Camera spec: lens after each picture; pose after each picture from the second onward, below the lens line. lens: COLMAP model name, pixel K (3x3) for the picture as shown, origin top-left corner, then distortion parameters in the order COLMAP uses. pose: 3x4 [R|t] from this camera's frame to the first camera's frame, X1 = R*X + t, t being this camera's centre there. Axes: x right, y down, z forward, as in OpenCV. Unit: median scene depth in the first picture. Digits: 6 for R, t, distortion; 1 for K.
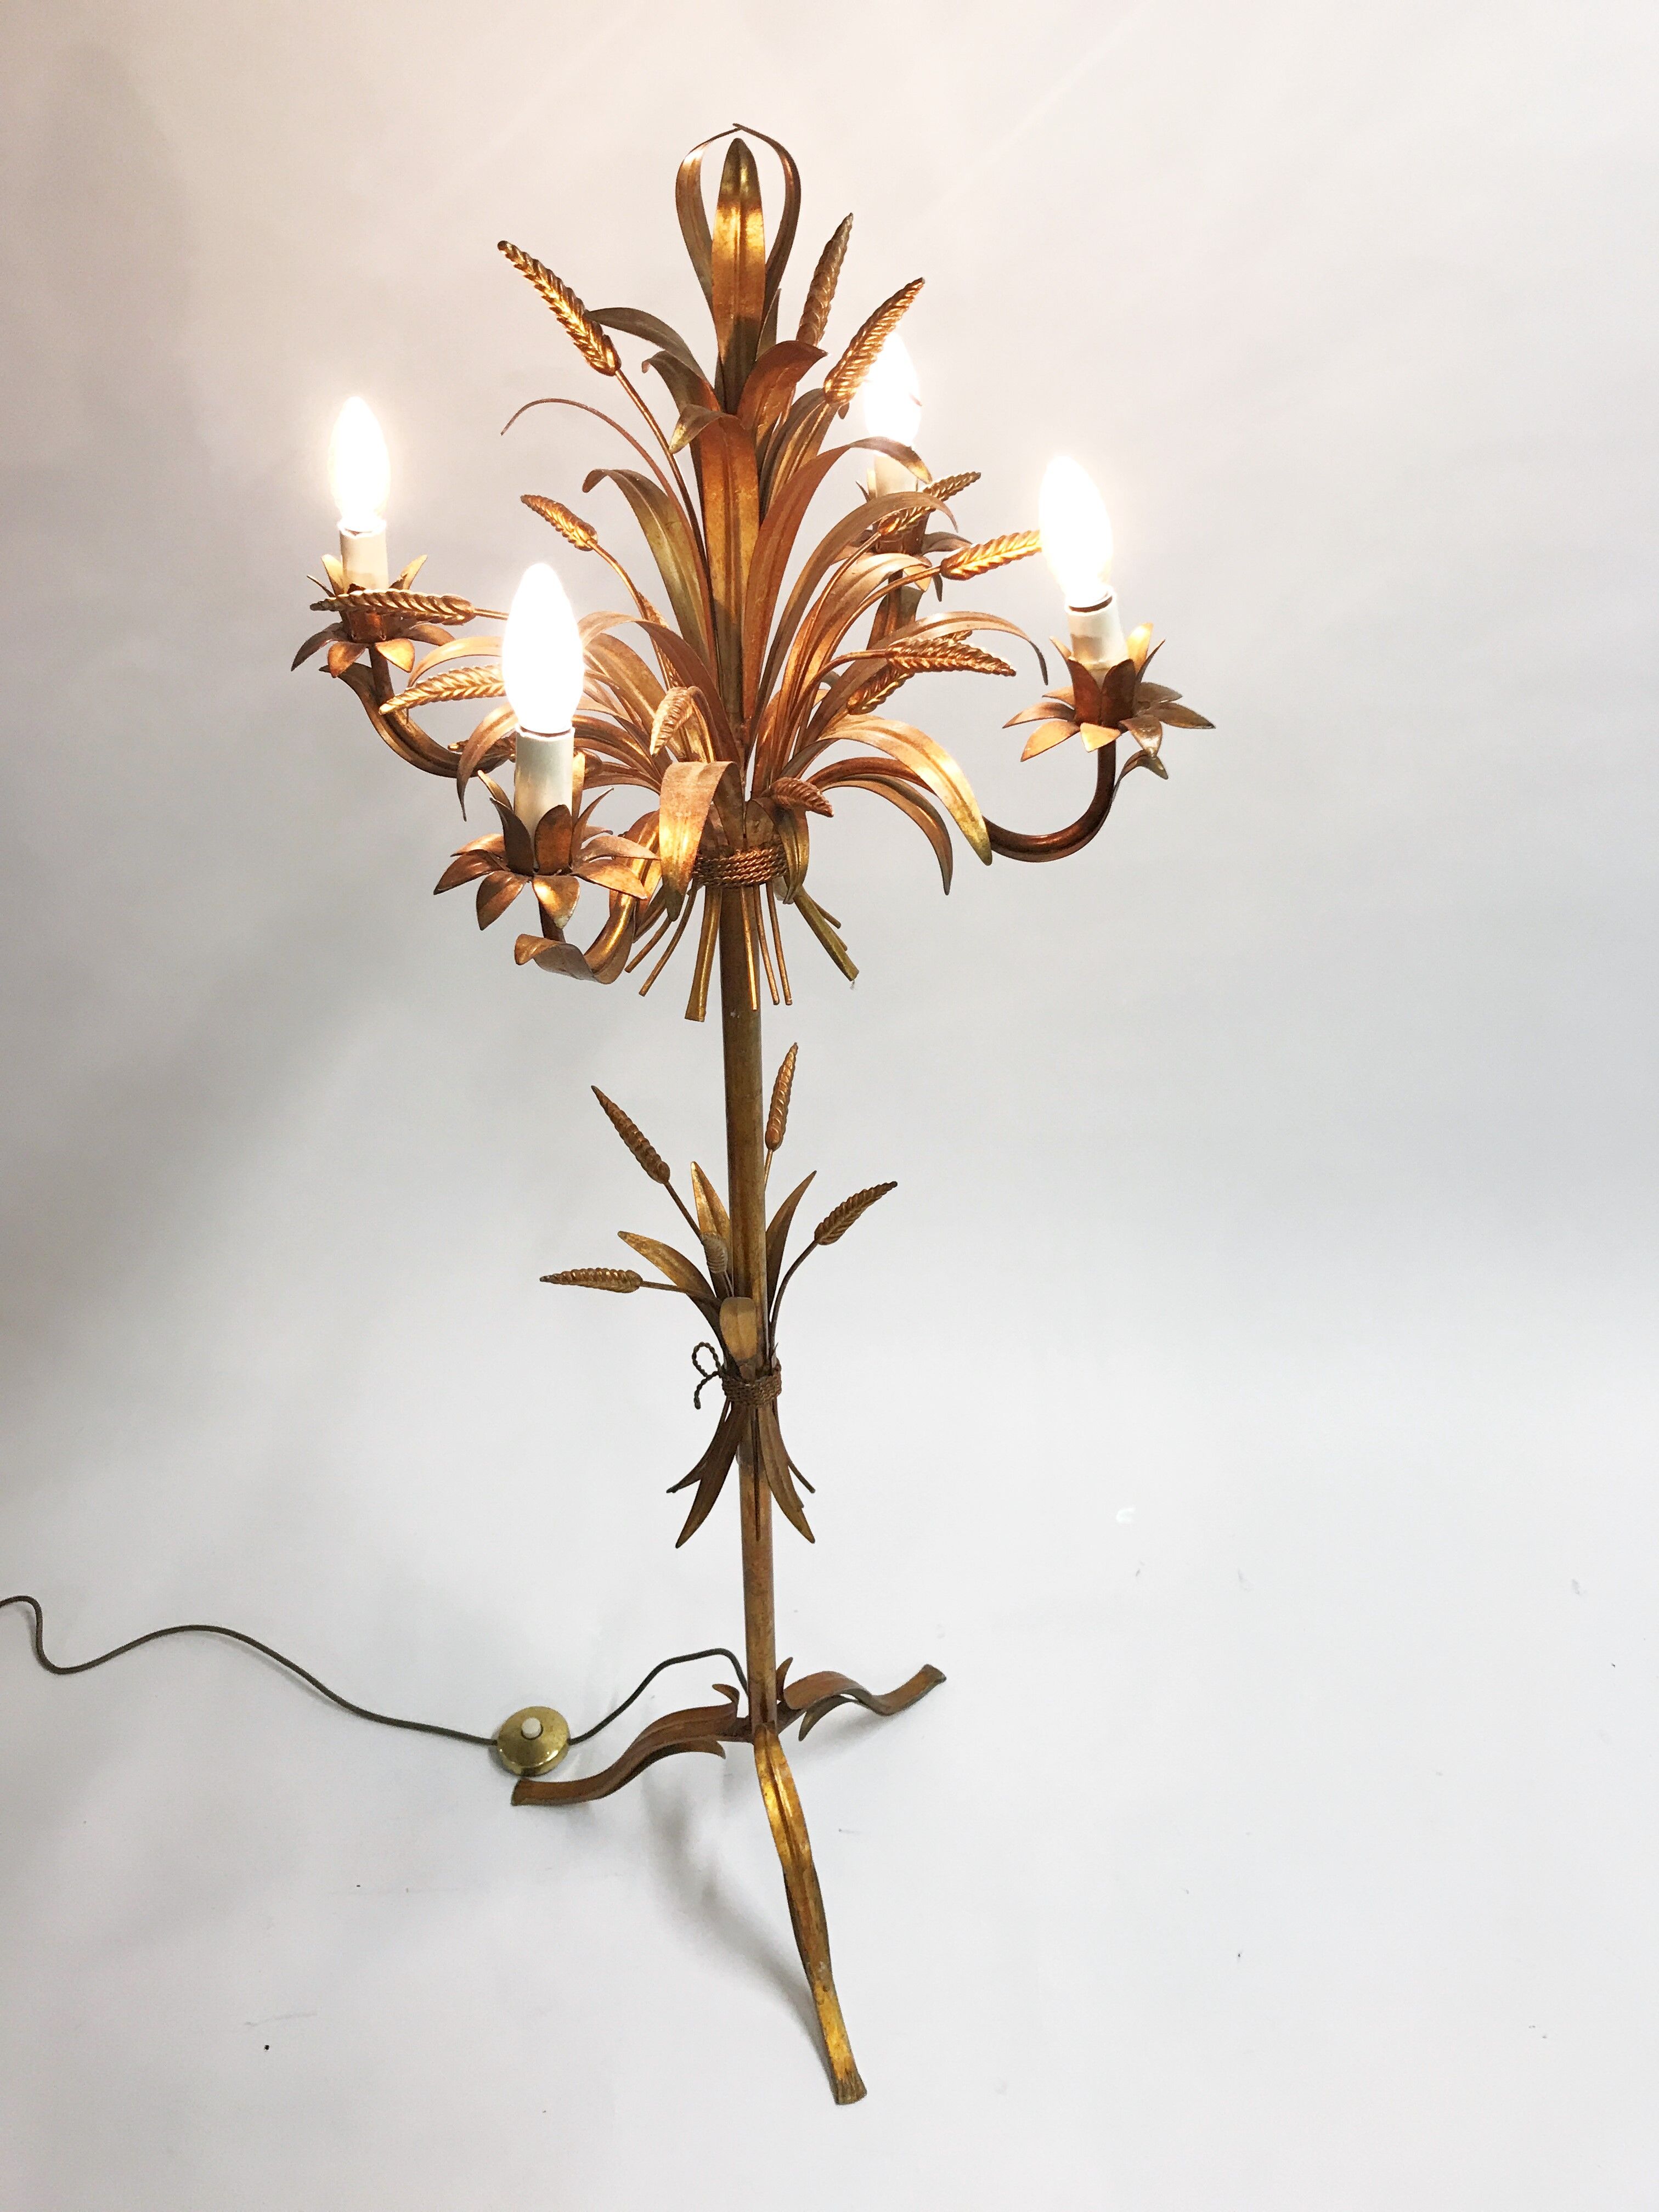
lens RADIAL K [[1827.4, 0, 862.2], [0, 1827.4, 1094.5], [0, 0, 1]] dist [0.043042, -0.044596]
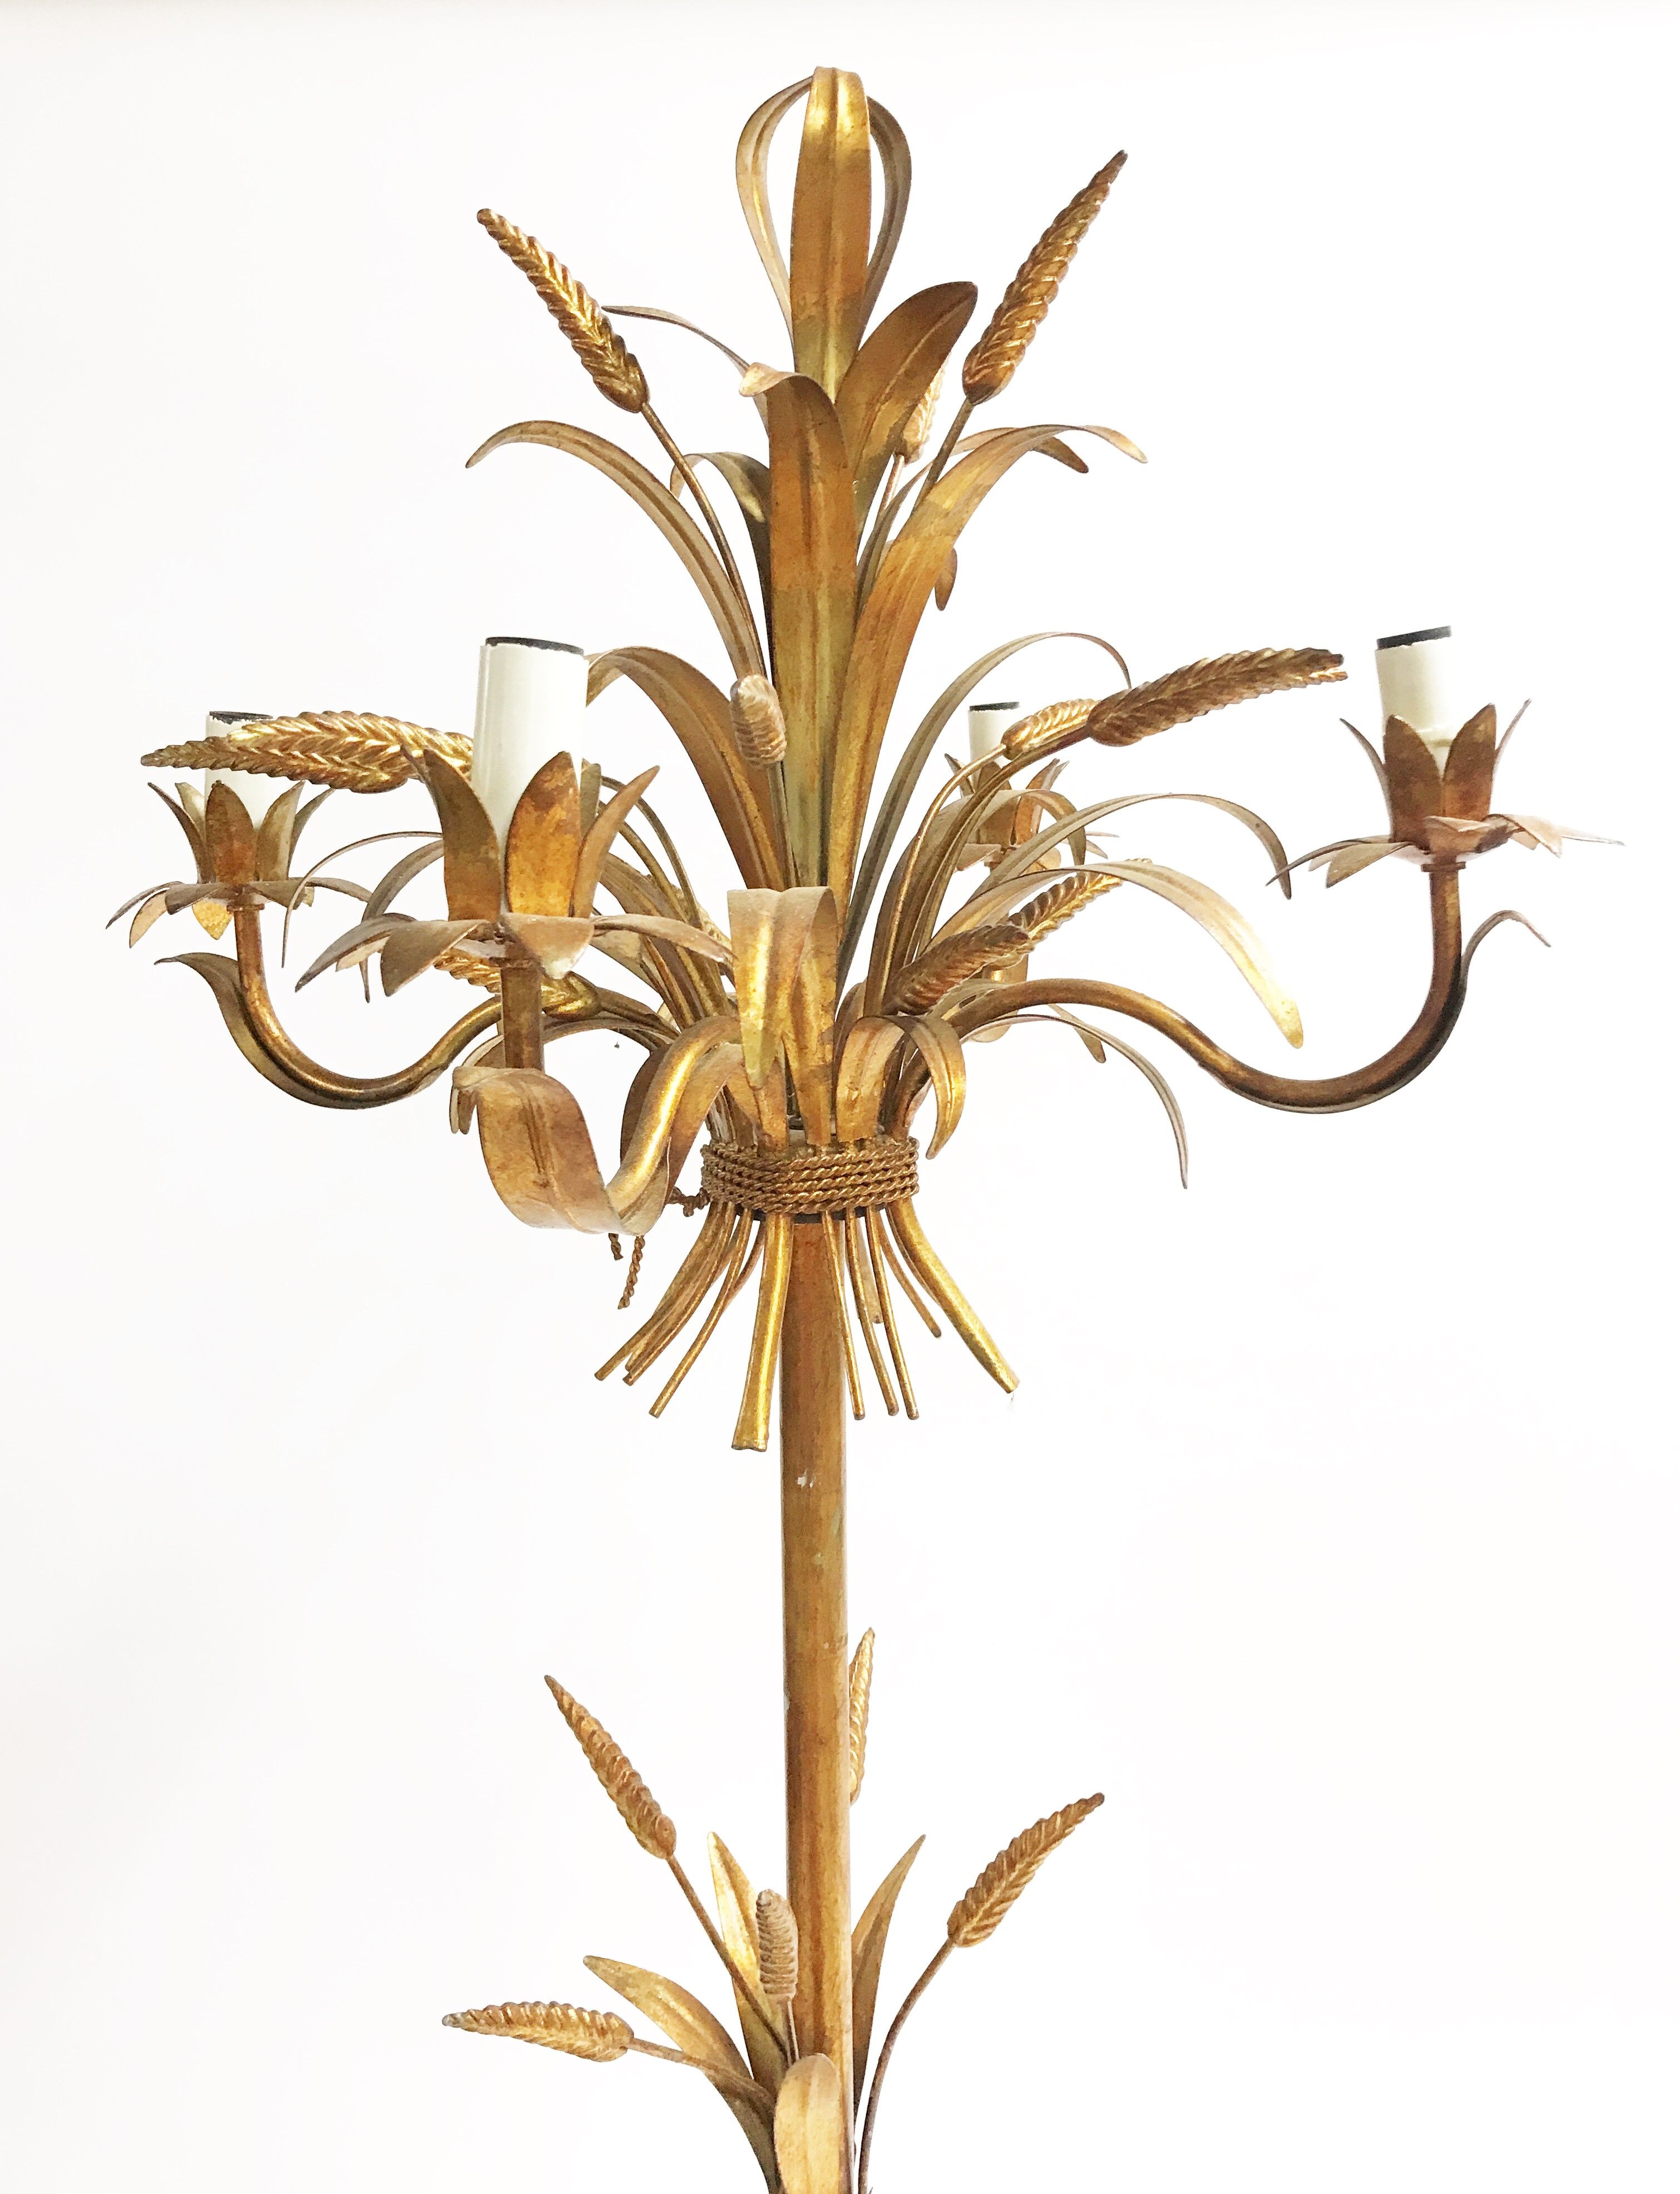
lens RADIAL K [[1875.1, 0, 855.8], [0, 1875.1, 1063.2], [0, 0, 1]] dist [0.047892, -0.062278]
pose [[0.998466, -0.029991, 0.046544, -0.070339], [0.048069, 0.886713, -0.459814, 0.103537], [-0.027480, 0.461346, 0.886794, 0.367195]]
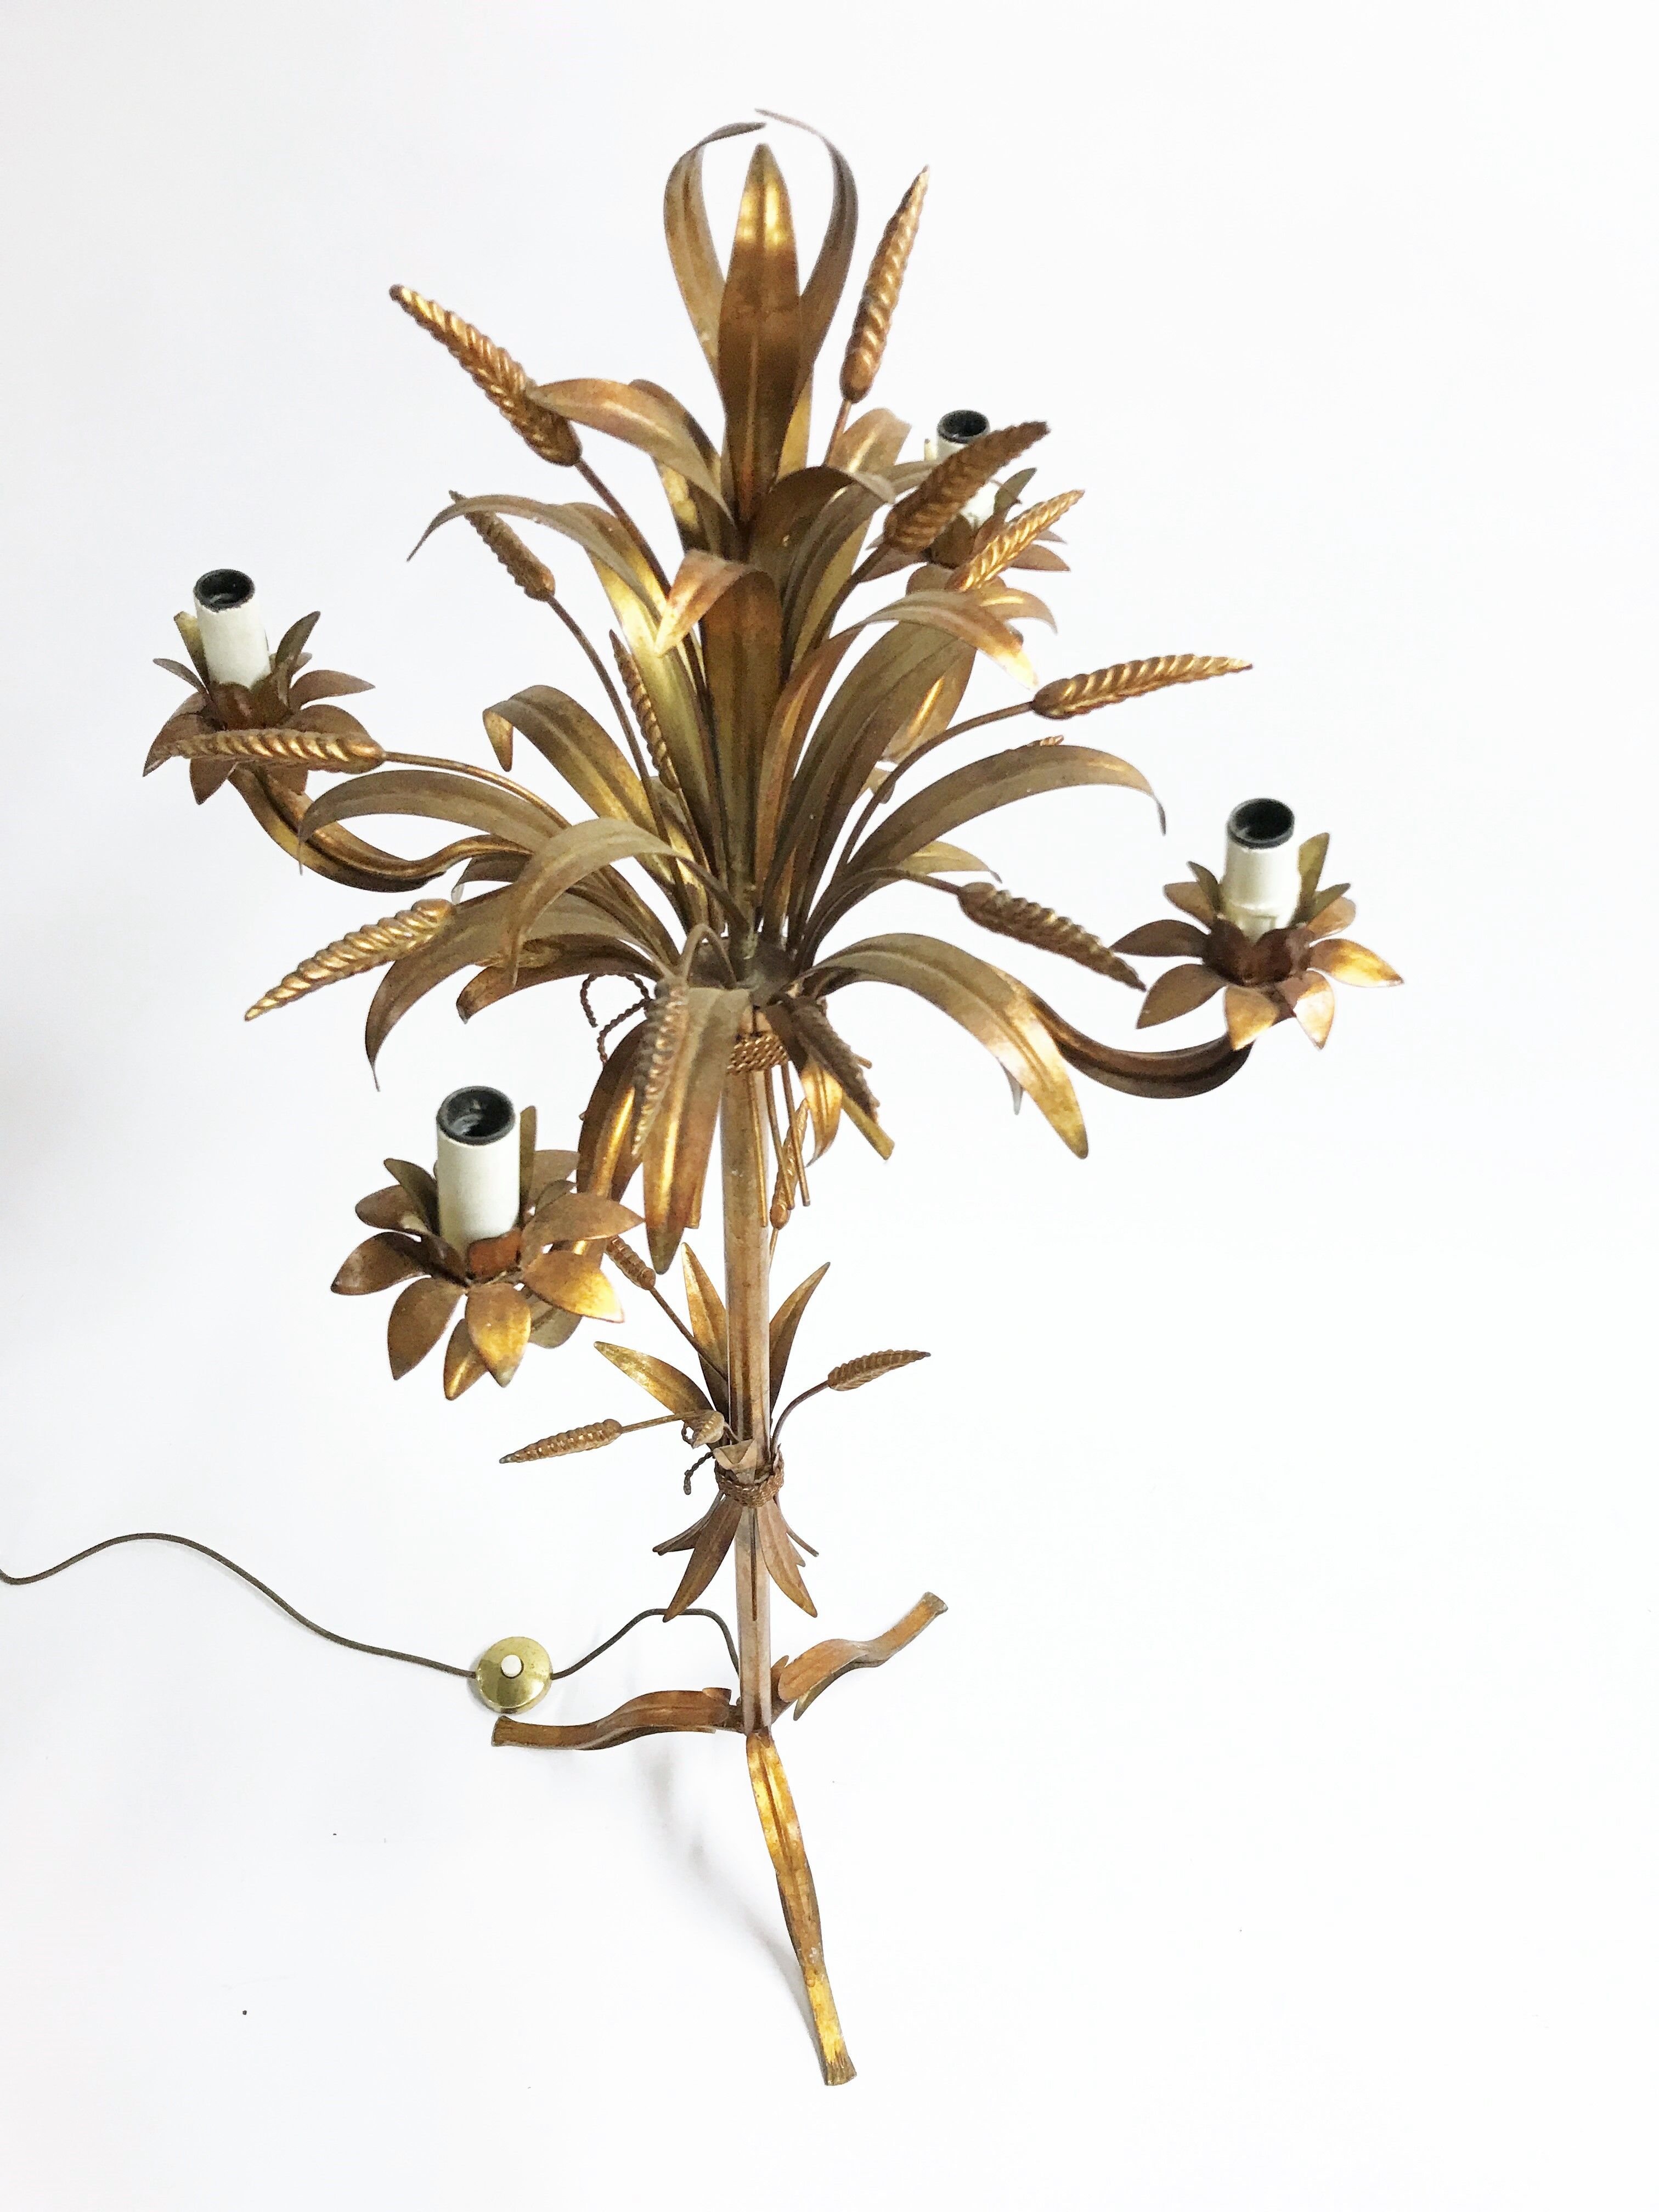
lens RADIAL K [[1827.4, 0, 845.9], [0, 1827.4, 1104.8], [0, 0, 1]] dist [0.043042, -0.044596]
pose [[0.999698, 0.024504, 0.002021, -0.022111], [-0.024239, 0.968412, 0.248176, -0.246668], [0.004124, -0.248150, 0.968713, 0.212921]]
